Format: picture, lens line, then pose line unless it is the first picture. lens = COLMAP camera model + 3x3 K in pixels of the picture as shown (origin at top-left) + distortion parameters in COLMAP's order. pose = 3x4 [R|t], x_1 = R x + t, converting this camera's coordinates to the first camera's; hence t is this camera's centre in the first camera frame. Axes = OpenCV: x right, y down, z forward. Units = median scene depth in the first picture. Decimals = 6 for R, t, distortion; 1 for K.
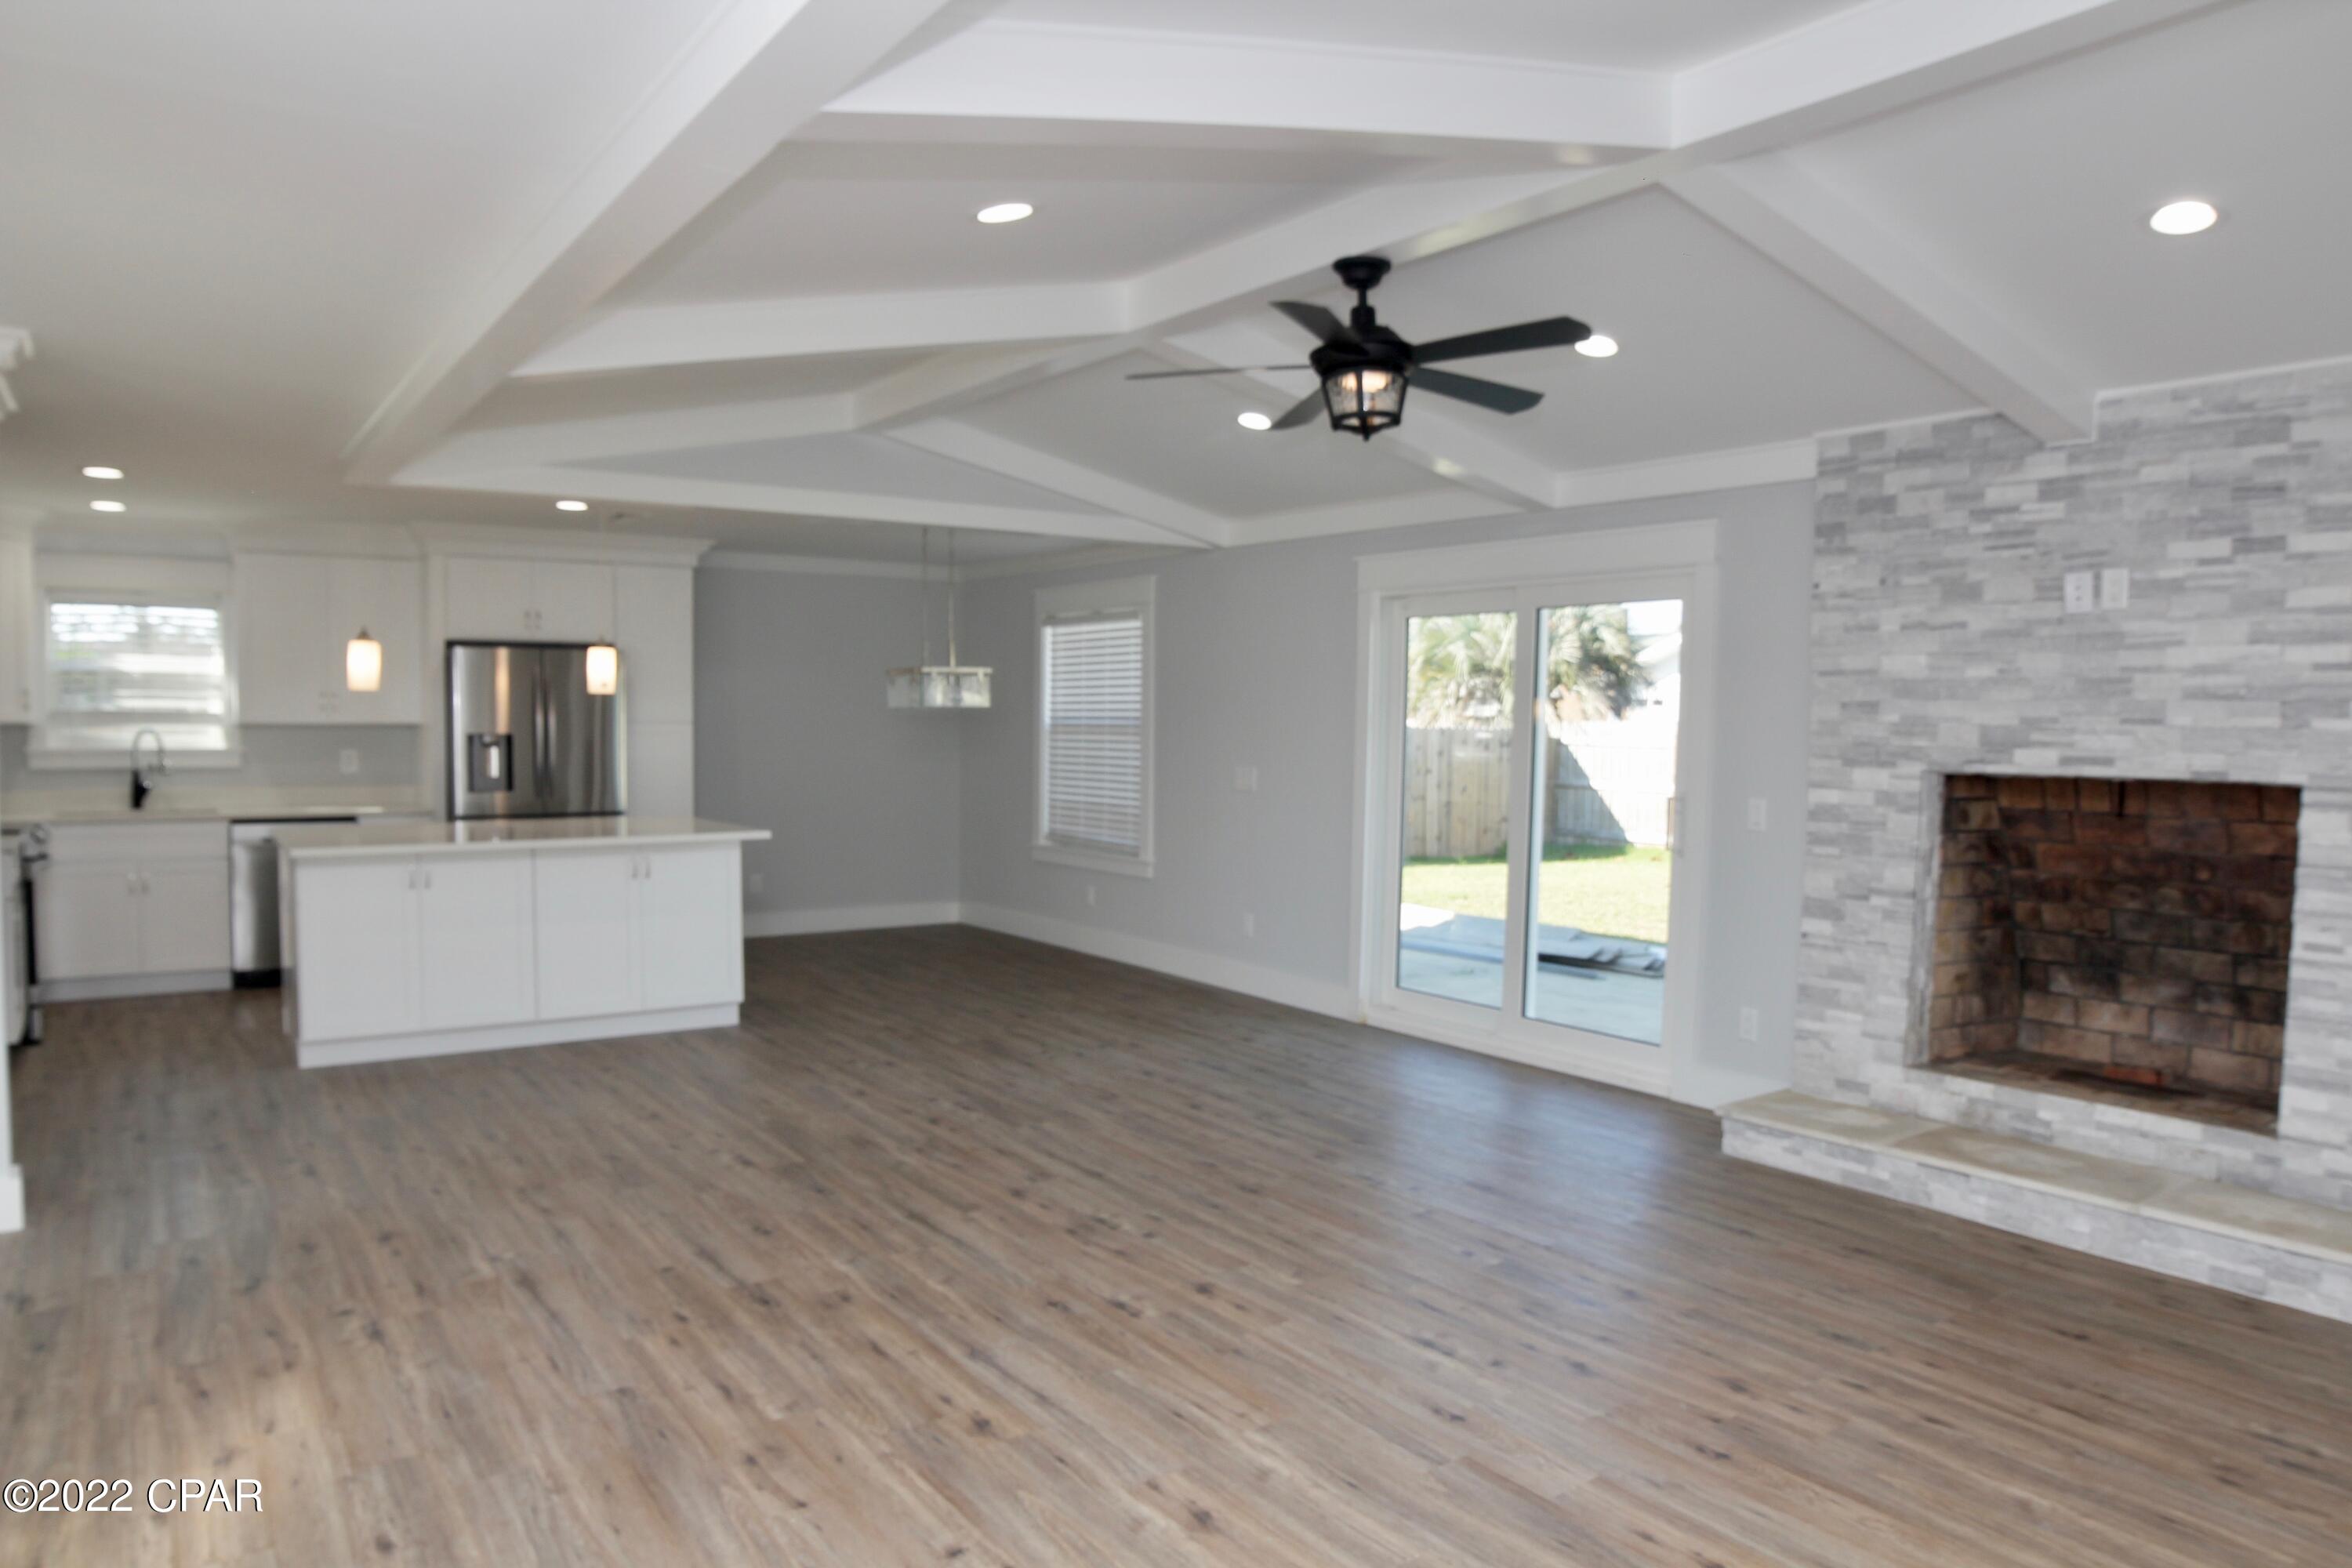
lens RADIAL K [[1537.9, 0, 1145.7], [0, 1537.9, 795.1], [0, 0, 1]] dist [-0.126340, 0.057918]
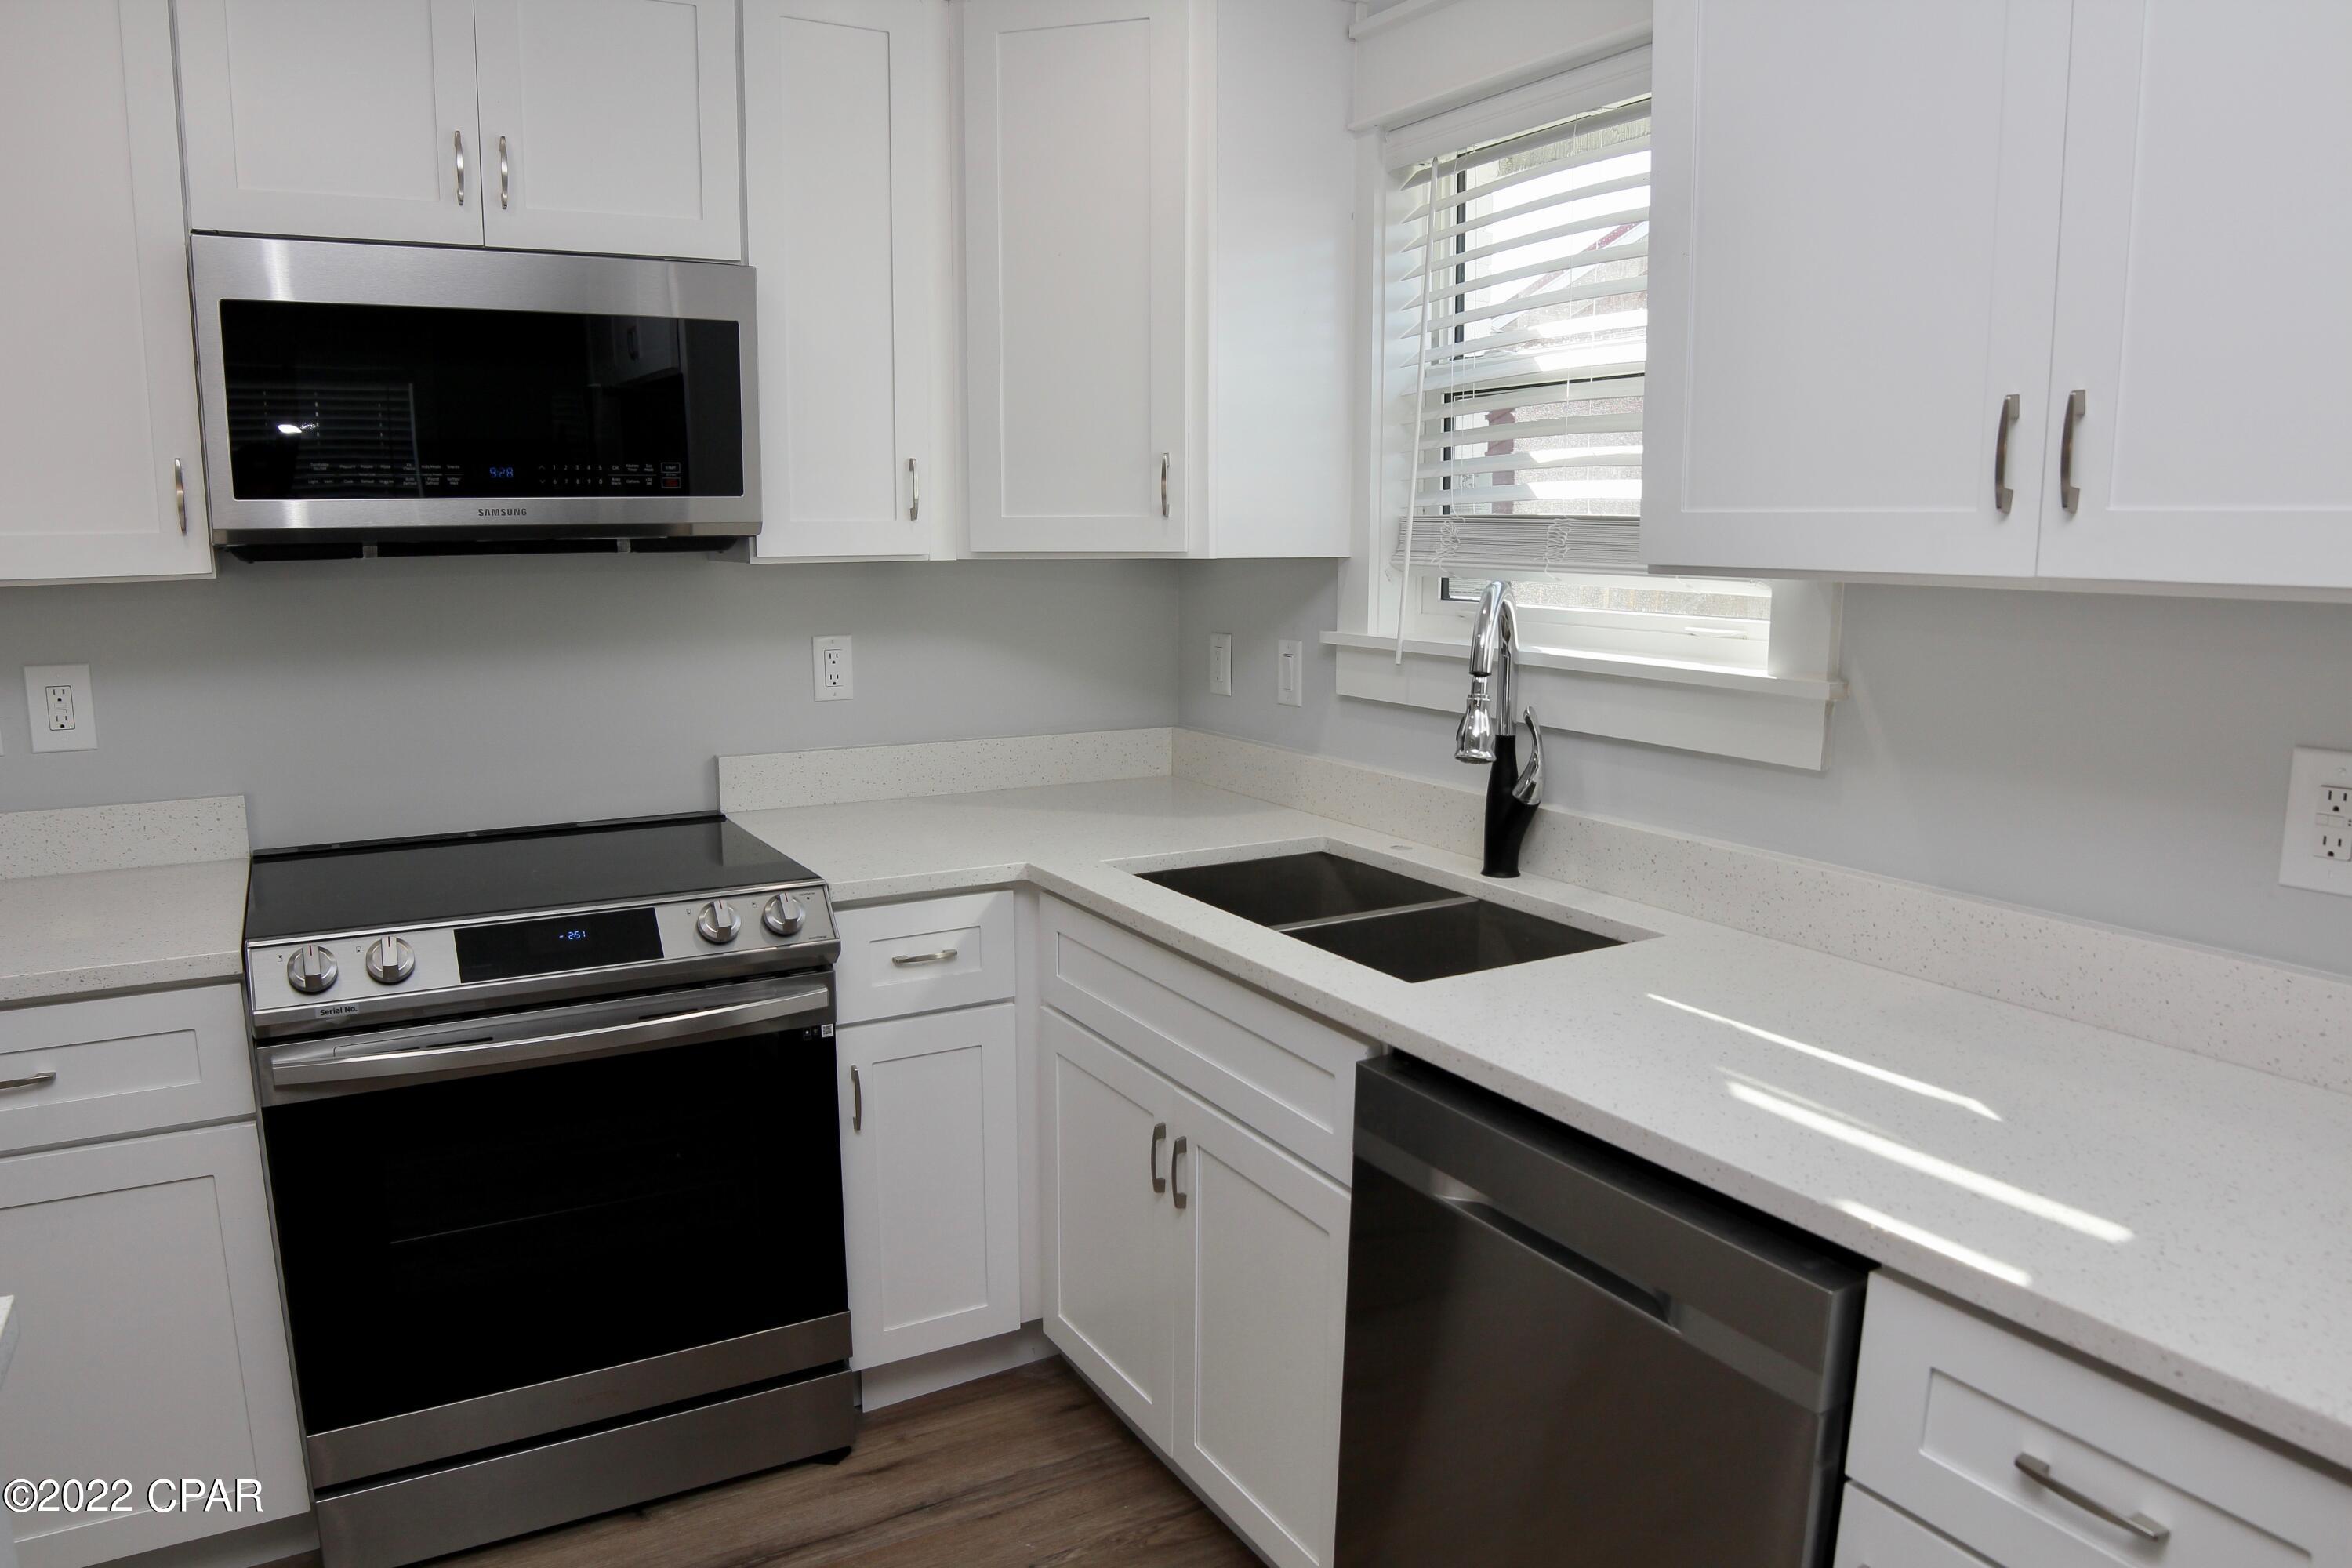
lens RADIAL K [[1537.9, 0, 1145.7], [0, 1537.9, 795.1], [0, 0, 1]] dist [-0.126340, 0.057918]
pose [[-0.088243, 0.161891, -0.982855, -0.402286], [-0.049622, 0.984765, 0.166661, -0.050913], [0.994862, 0.063478, -0.078865, 0.970186]]
